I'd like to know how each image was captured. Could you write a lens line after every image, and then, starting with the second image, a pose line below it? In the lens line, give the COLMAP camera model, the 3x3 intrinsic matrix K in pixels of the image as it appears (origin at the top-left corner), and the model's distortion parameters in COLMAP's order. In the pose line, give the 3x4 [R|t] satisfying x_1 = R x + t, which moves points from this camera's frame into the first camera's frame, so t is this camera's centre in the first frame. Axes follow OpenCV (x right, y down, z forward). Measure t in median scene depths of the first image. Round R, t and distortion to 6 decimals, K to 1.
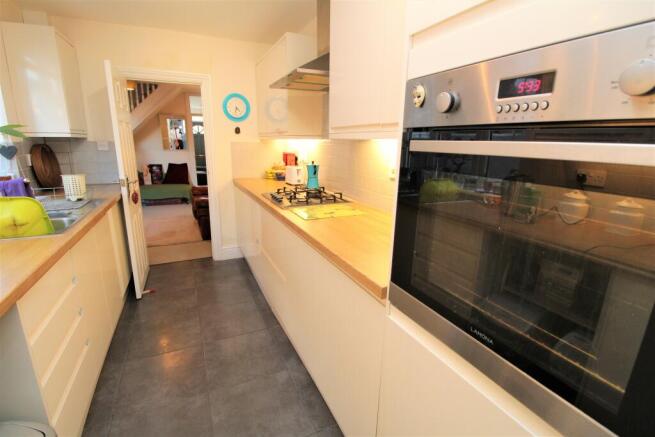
lens RADIAL K [[311.5, 0, 328.4], [0, 311.5, 221.6], [0, 0, 1]] dist [0.004516, 0.000110]
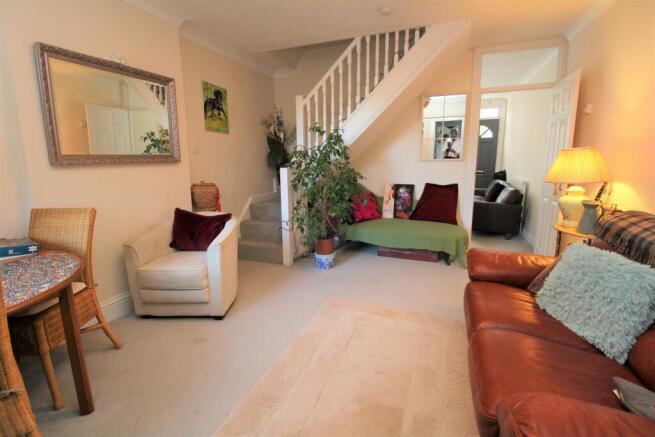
lens RADIAL K [[311.5, 0, 327.3], [0, 311.5, 219.1], [0, 0, 1]] dist [0.004516, 0.000110]
pose [[0.694983, 0.092039, -0.713111, -0.237374], [-0.154134, 0.987789, -0.022725, -0.085280], [0.702311, 0.125708, 0.700683, 0.506197]]
